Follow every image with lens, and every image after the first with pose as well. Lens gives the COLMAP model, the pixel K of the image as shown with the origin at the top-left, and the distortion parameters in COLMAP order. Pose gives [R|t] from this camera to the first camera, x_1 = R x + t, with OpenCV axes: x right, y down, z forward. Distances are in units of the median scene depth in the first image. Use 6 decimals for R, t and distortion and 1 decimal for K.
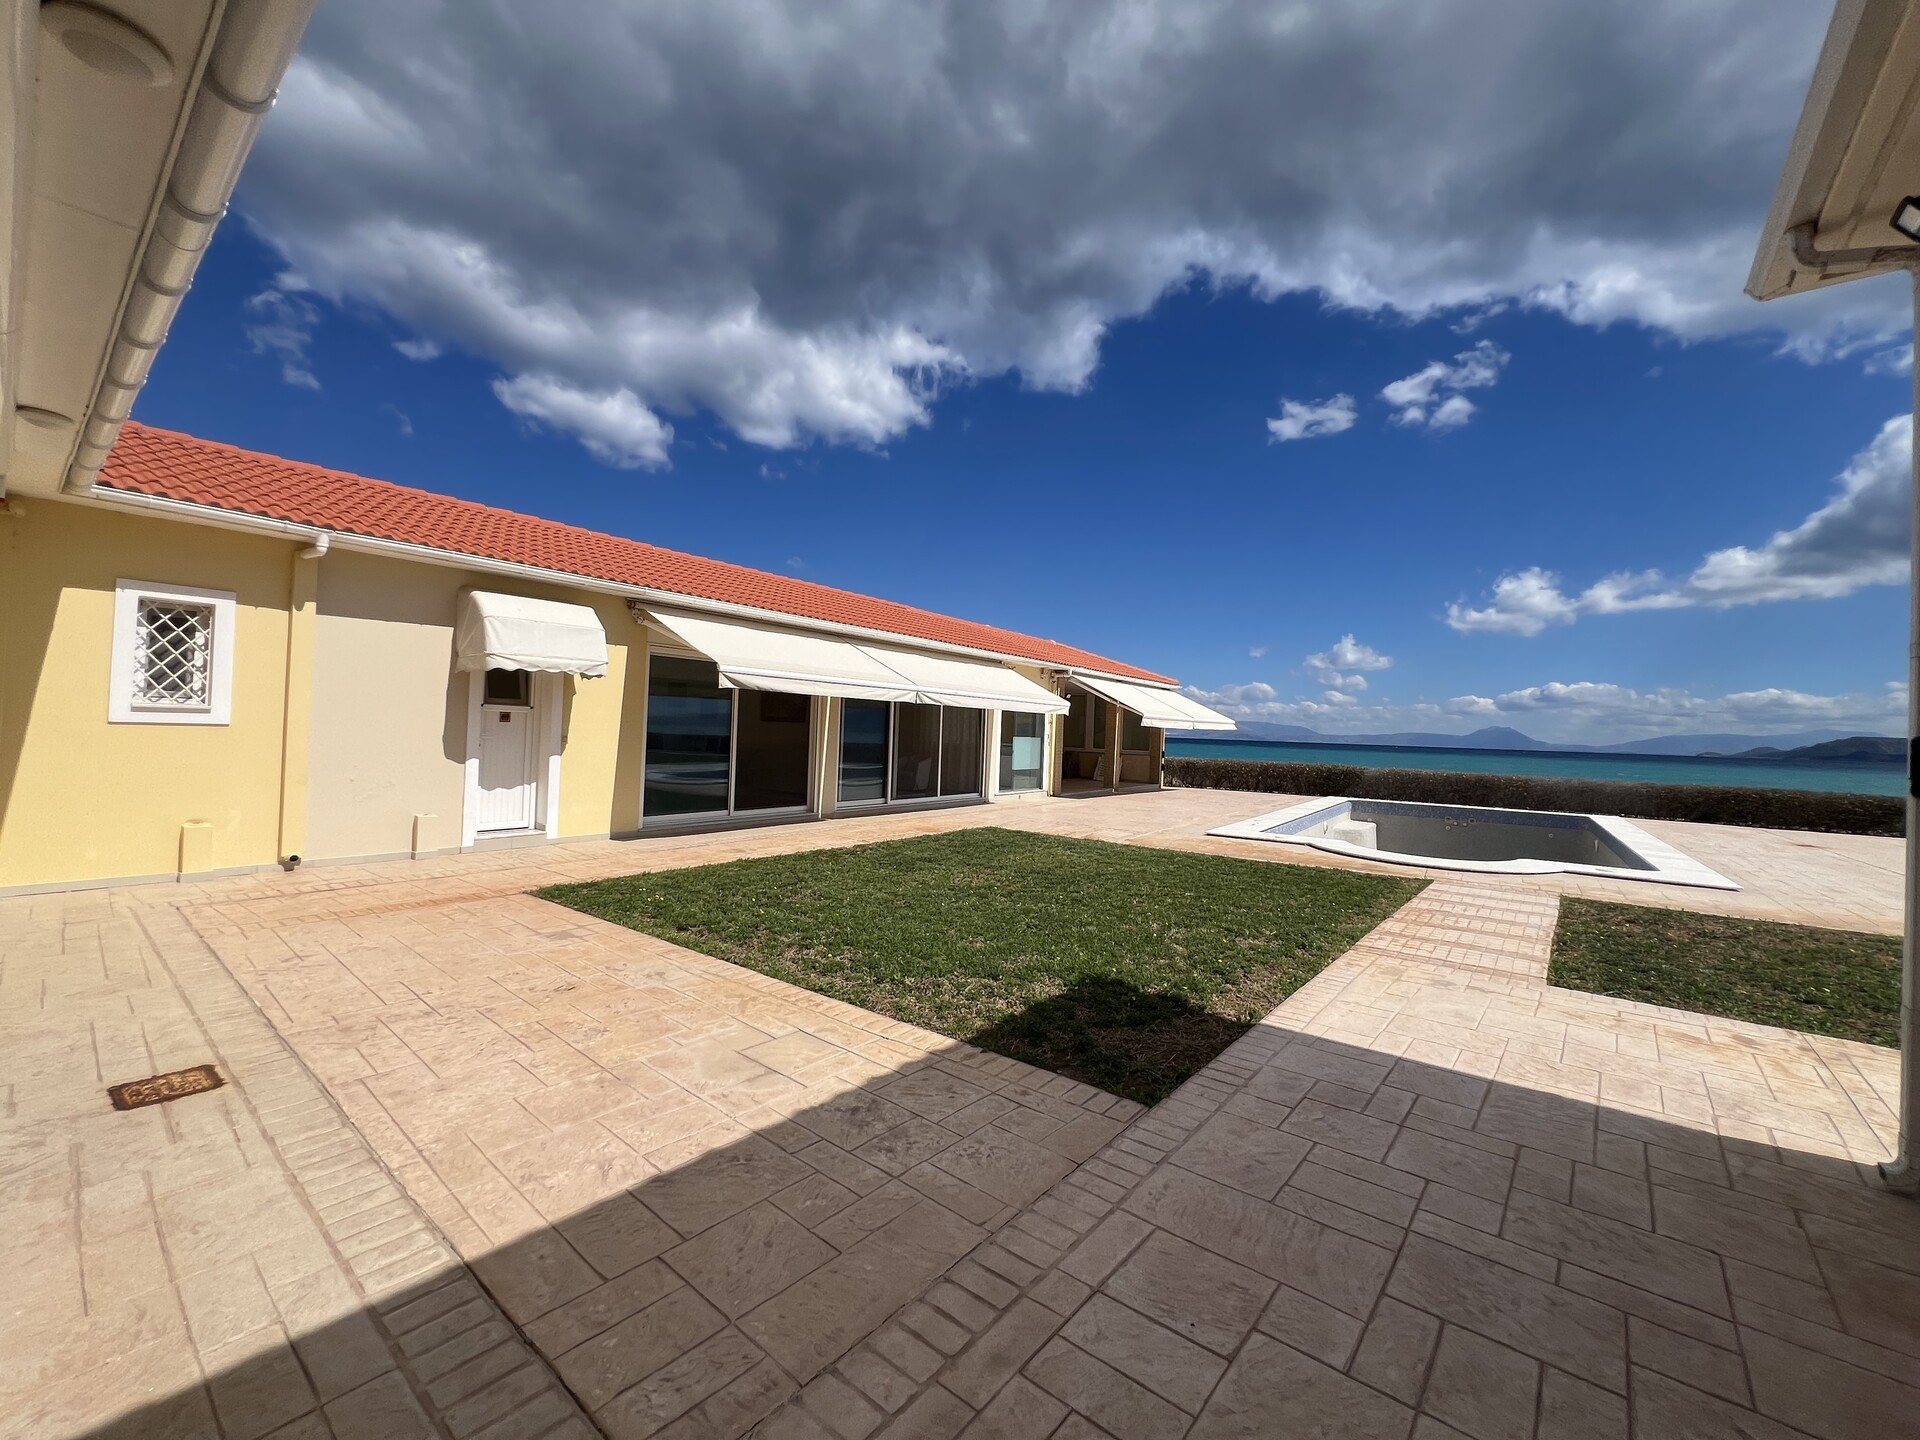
lens RADIAL K [[772.7, 0, 956.4], [0, 772.7, 714.7], [0, 0, 1]] dist [-0.007831, 0.000219]
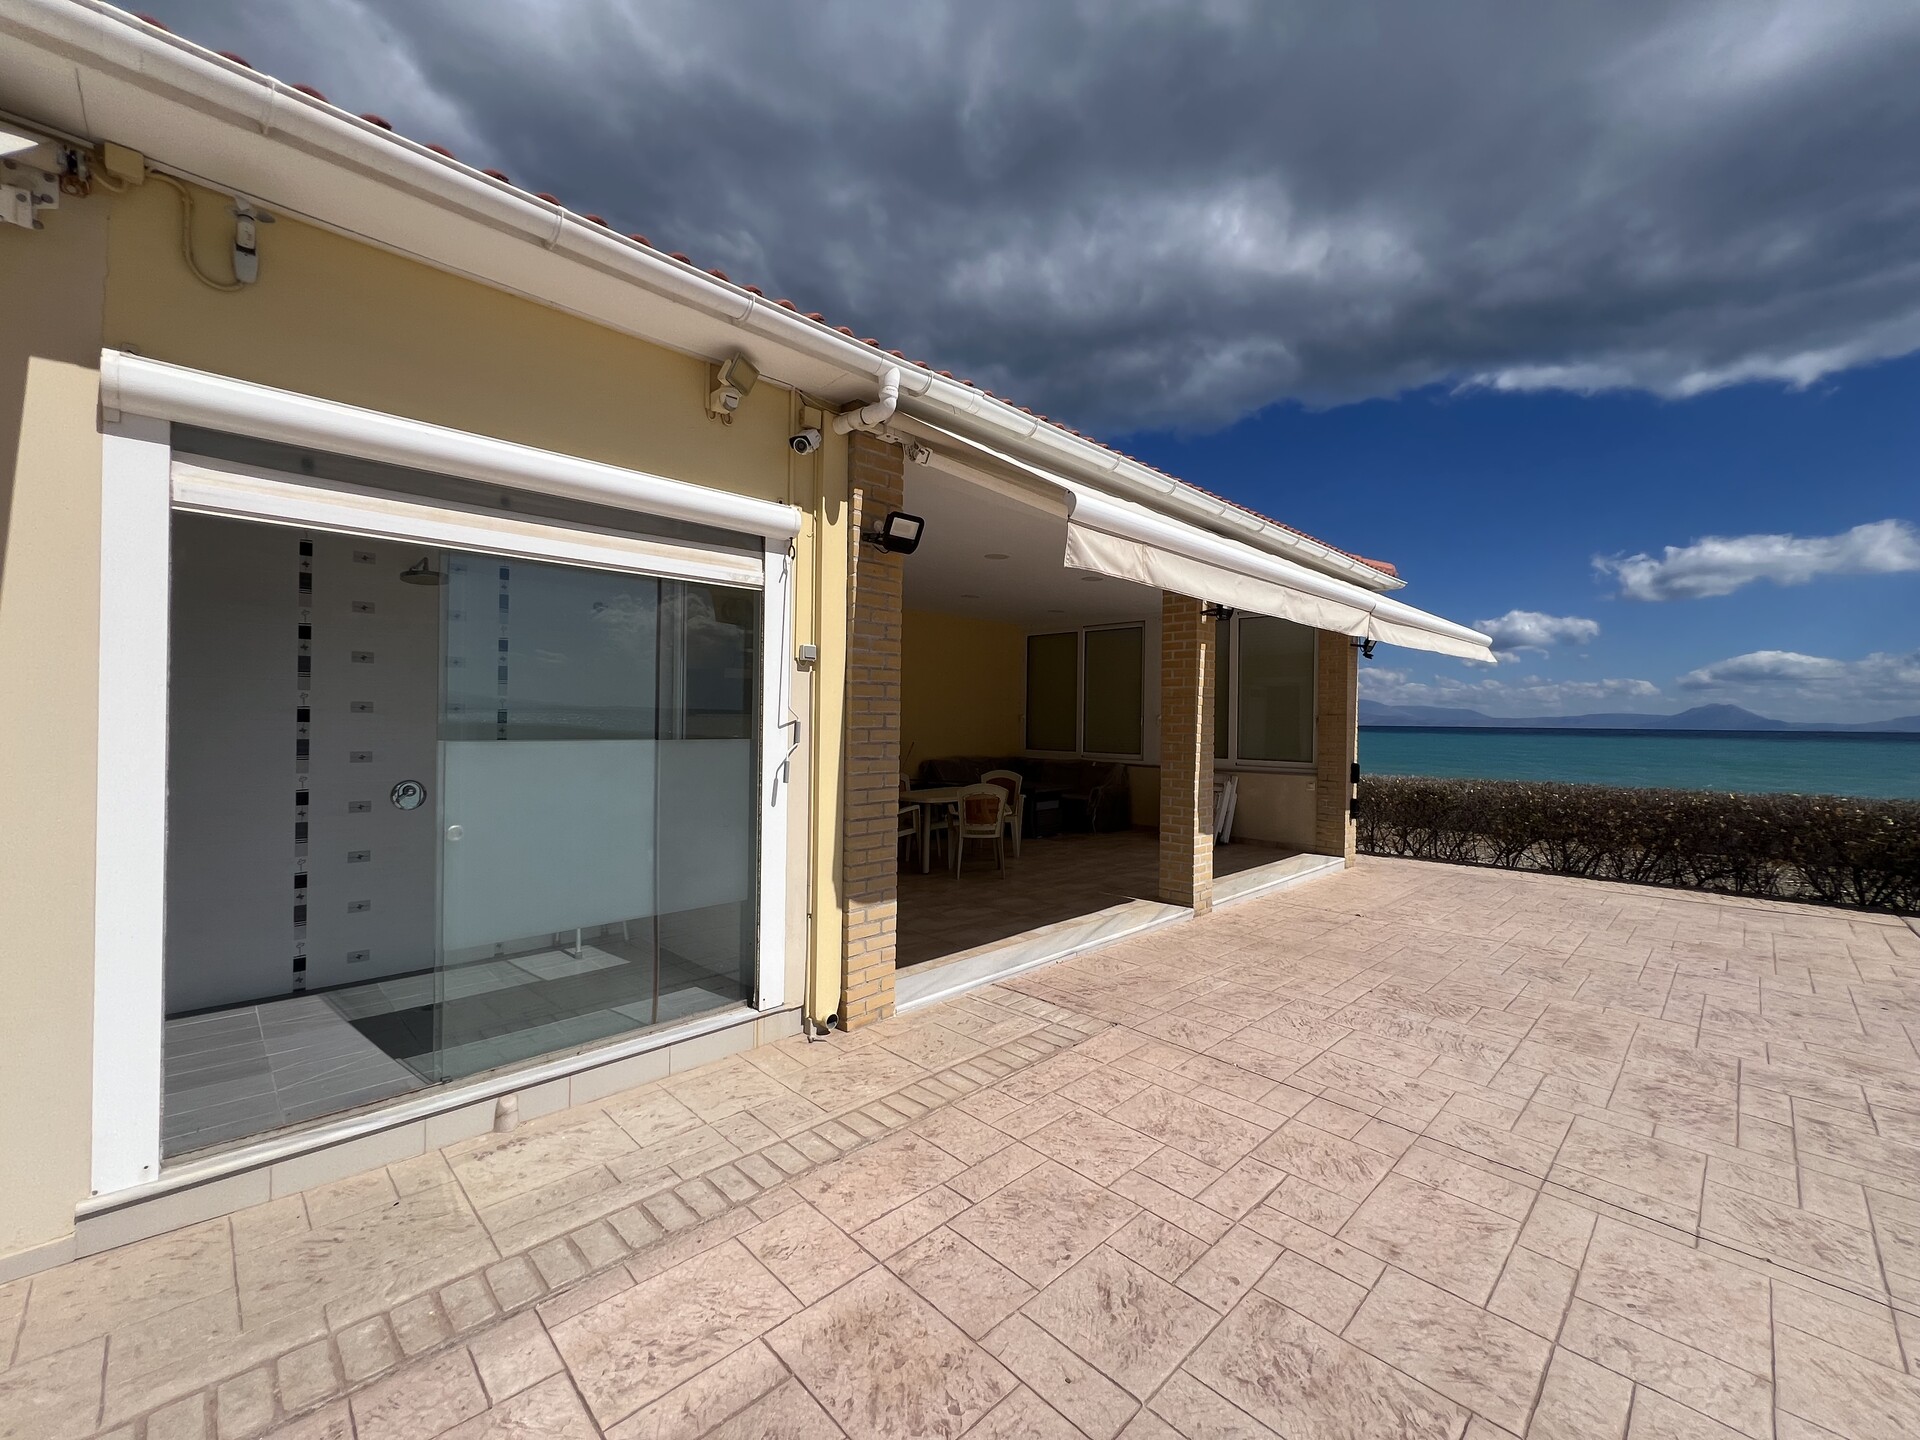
lens RADIAL K [[772.7, 0, 961.2], [0, 772.7, 722.3], [0, 0, 1]] dist [-0.007831, 0.000219]
pose [[0.986048, -0.025796, -0.164452, 0.197554], [0.028381, 0.999508, 0.013386, 0.025470], [0.164025, -0.017866, 0.986294, 0.830225]]
